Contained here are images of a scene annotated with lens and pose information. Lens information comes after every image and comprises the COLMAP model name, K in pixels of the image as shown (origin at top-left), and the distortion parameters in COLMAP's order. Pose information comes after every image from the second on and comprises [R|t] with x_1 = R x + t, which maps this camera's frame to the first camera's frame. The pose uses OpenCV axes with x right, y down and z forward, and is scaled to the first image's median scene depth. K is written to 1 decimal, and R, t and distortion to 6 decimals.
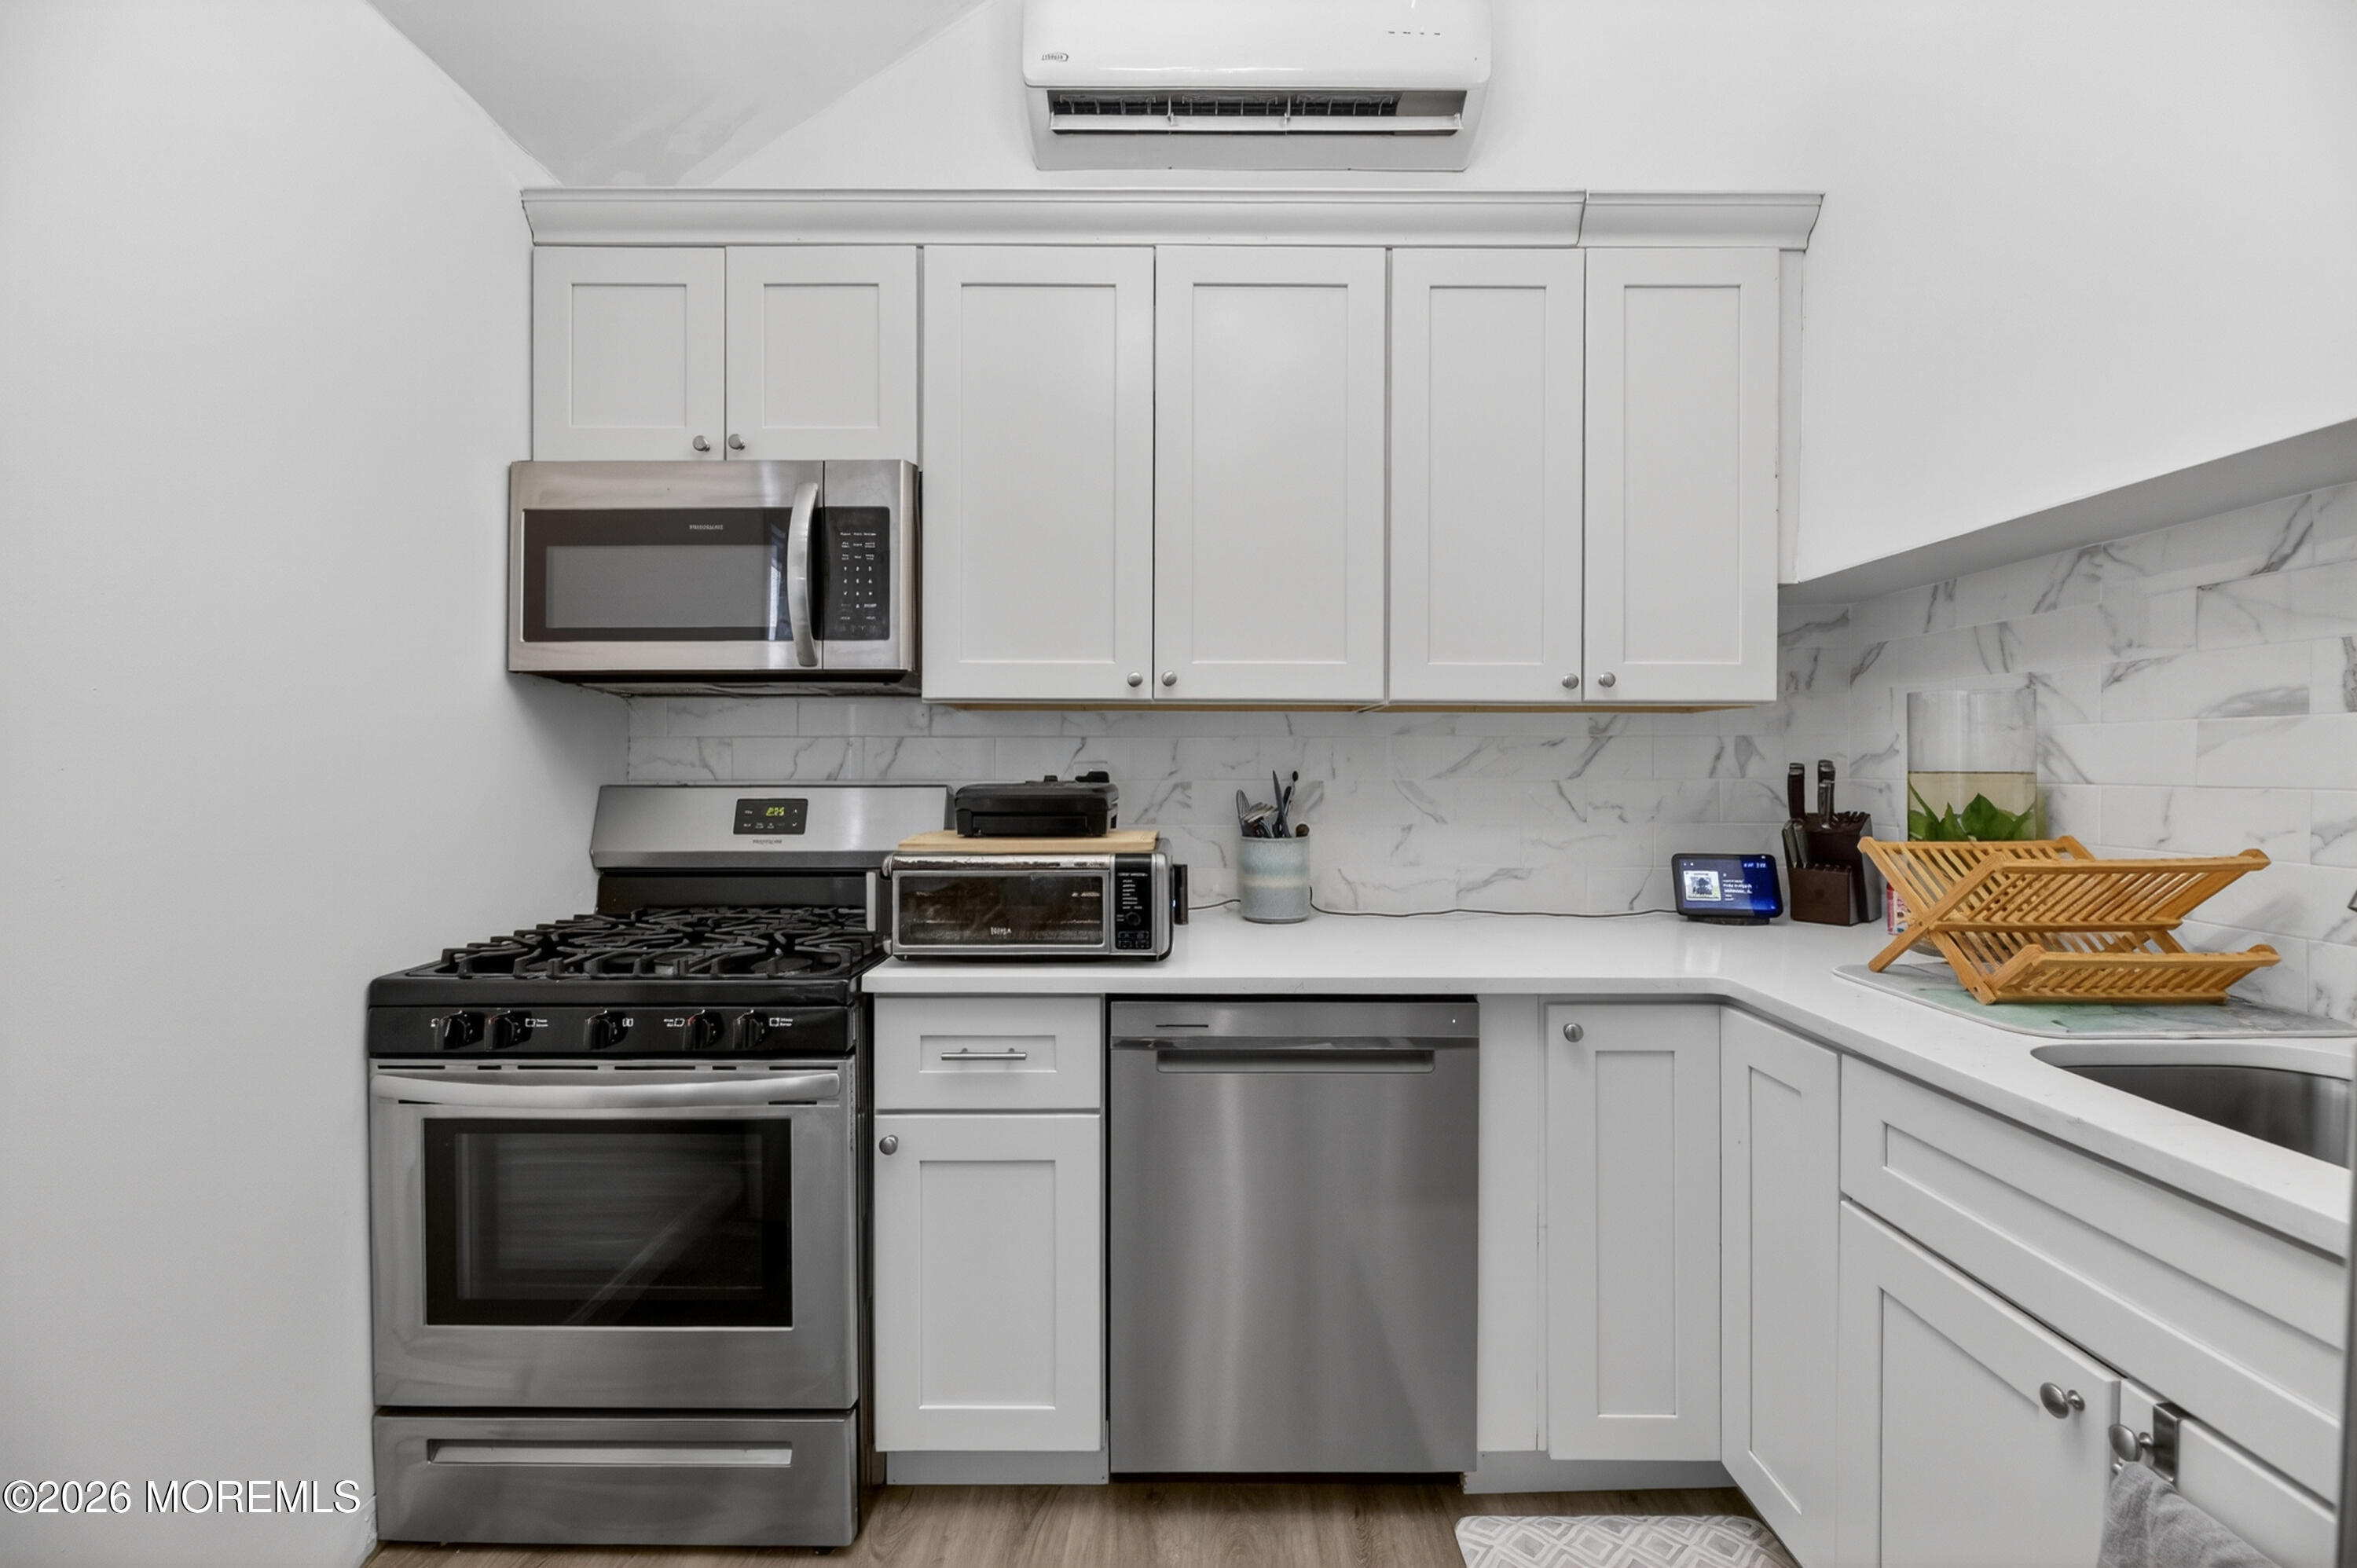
lens RADIAL K [[951.0, 0, 1178.8], [0, 951.0, 802.3], [0, 0, 1]] dist [-0.009880, 0.000067]
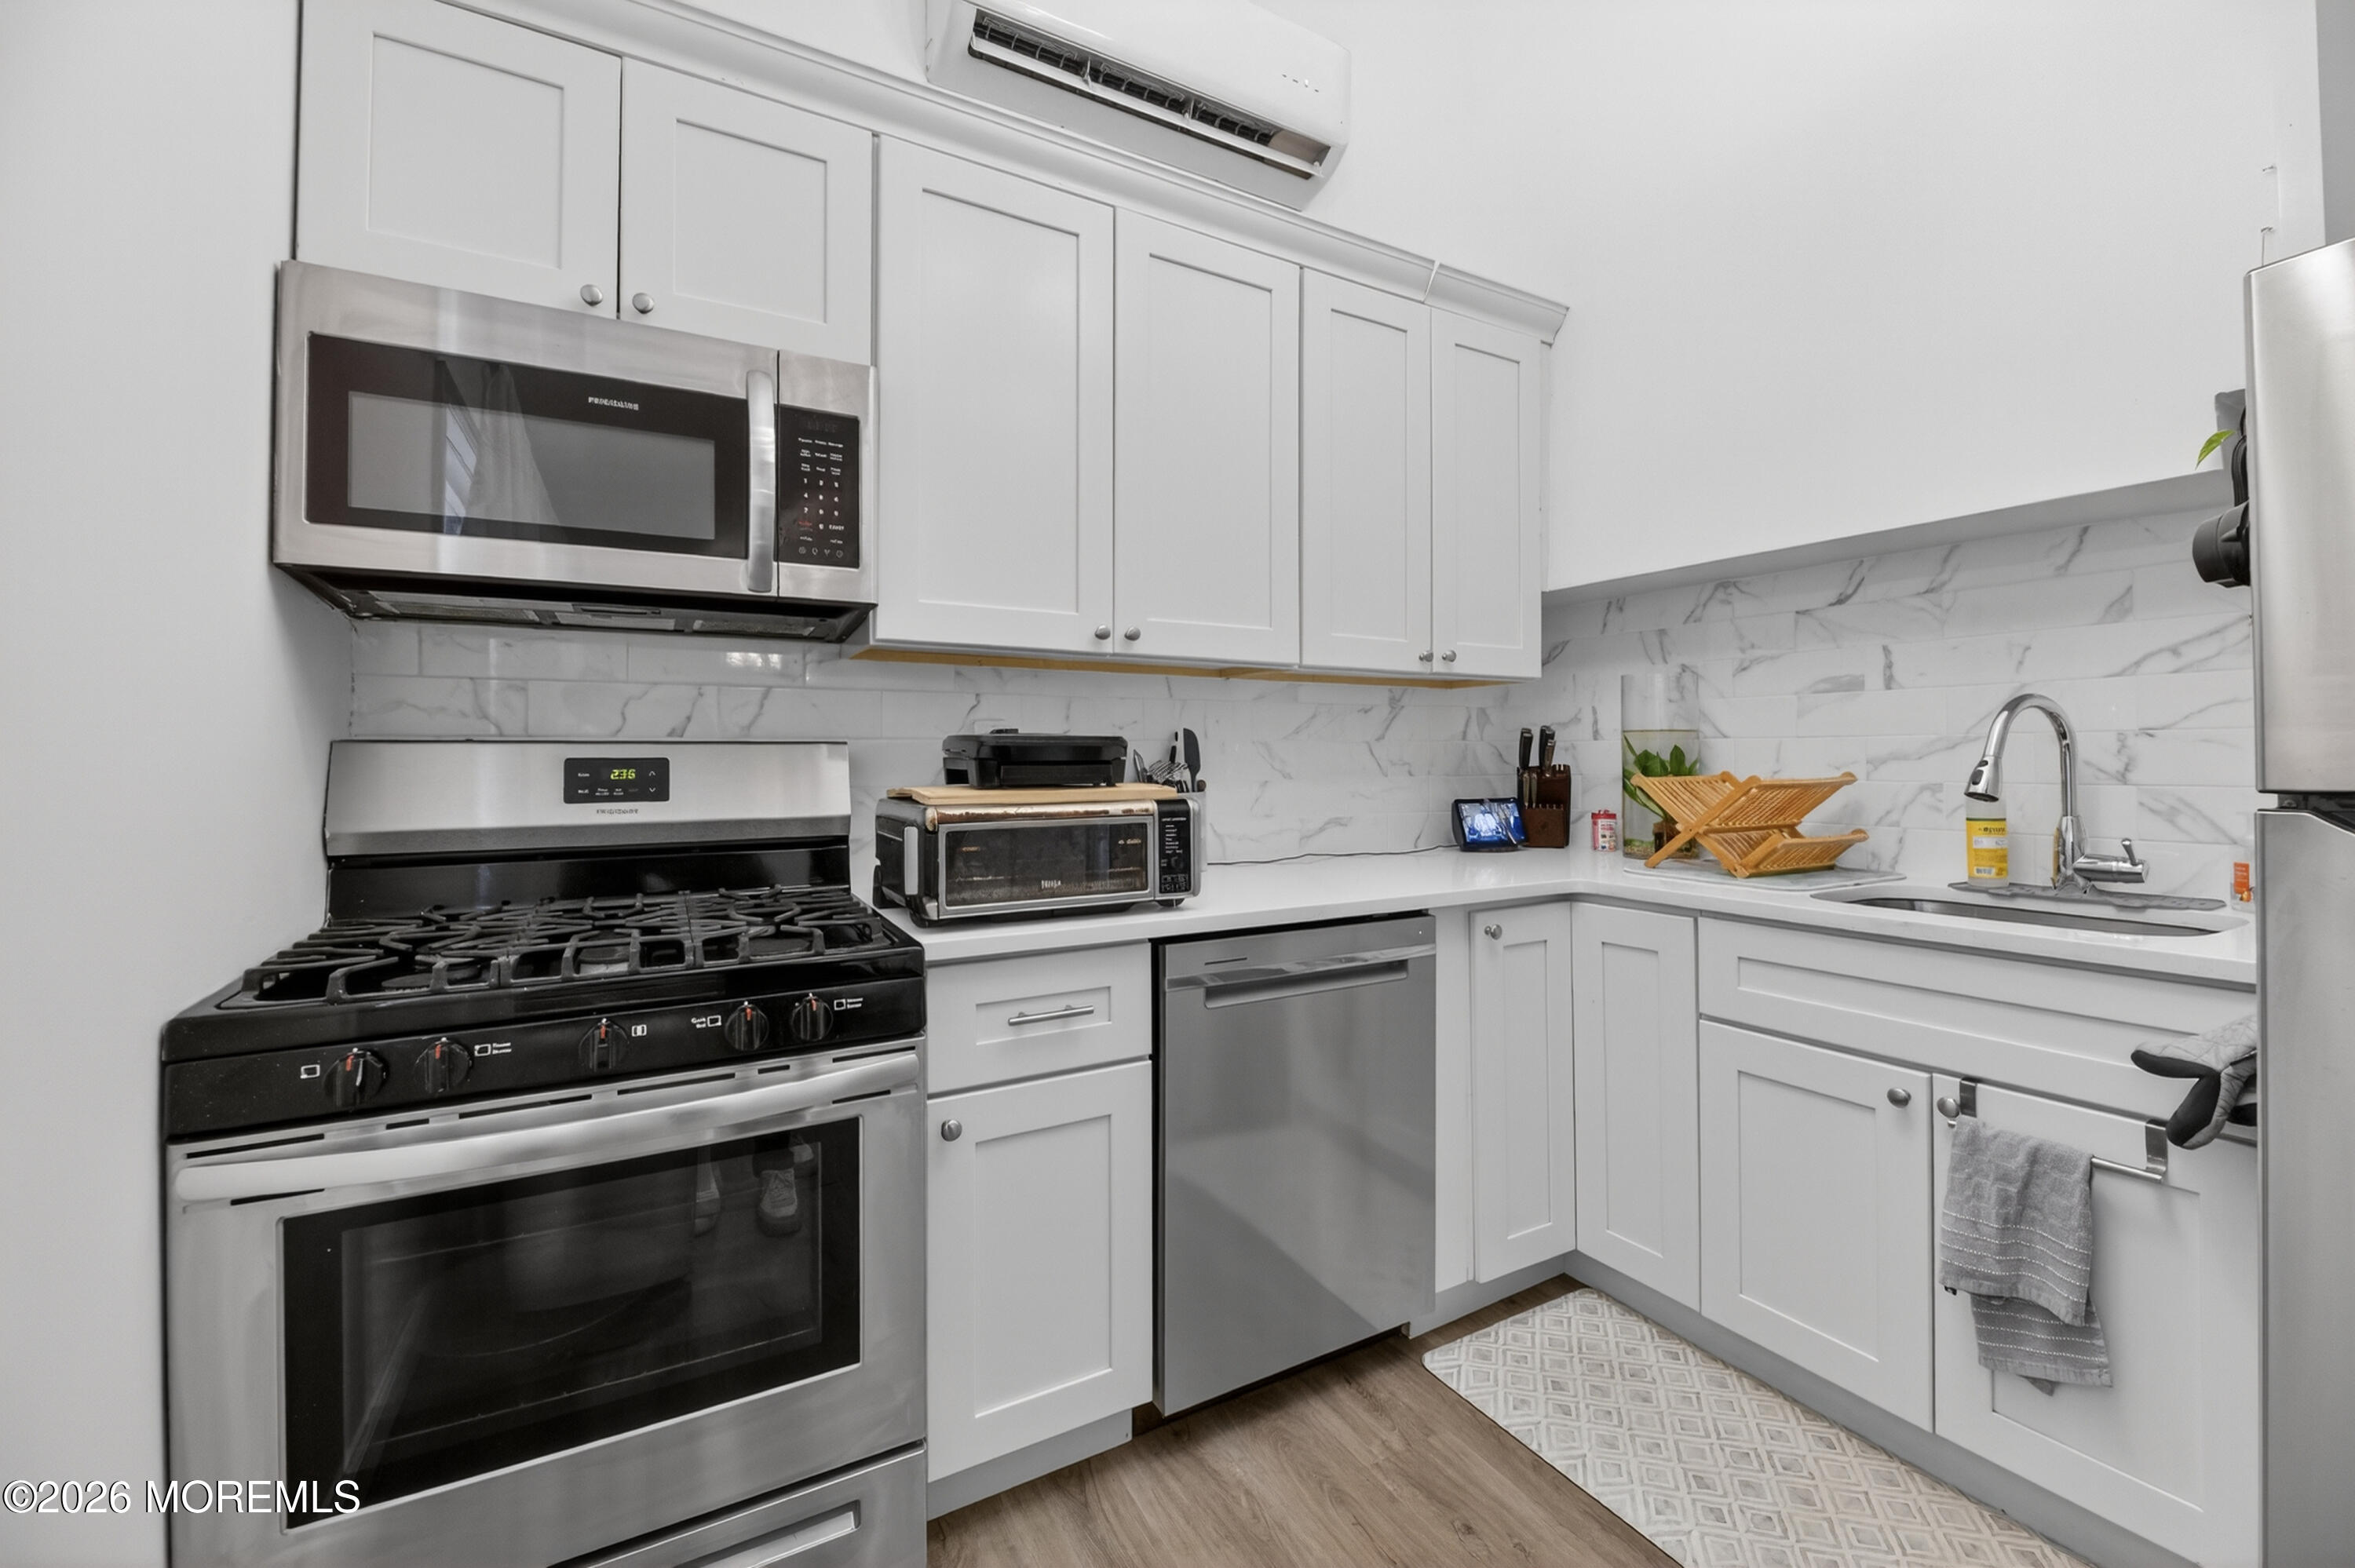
lens RADIAL K [[958.9, 0, 1177.5], [0, 958.9, 784.0], [0, 0, 1]] dist [-0.010811, -0.000106]
pose [[0.869226, -0.015607, 0.494169, -0.536184], [0.021906, 0.999736, -0.006957, 0.043796], [-0.493930, 0.016872, 0.869338, 0.099688]]
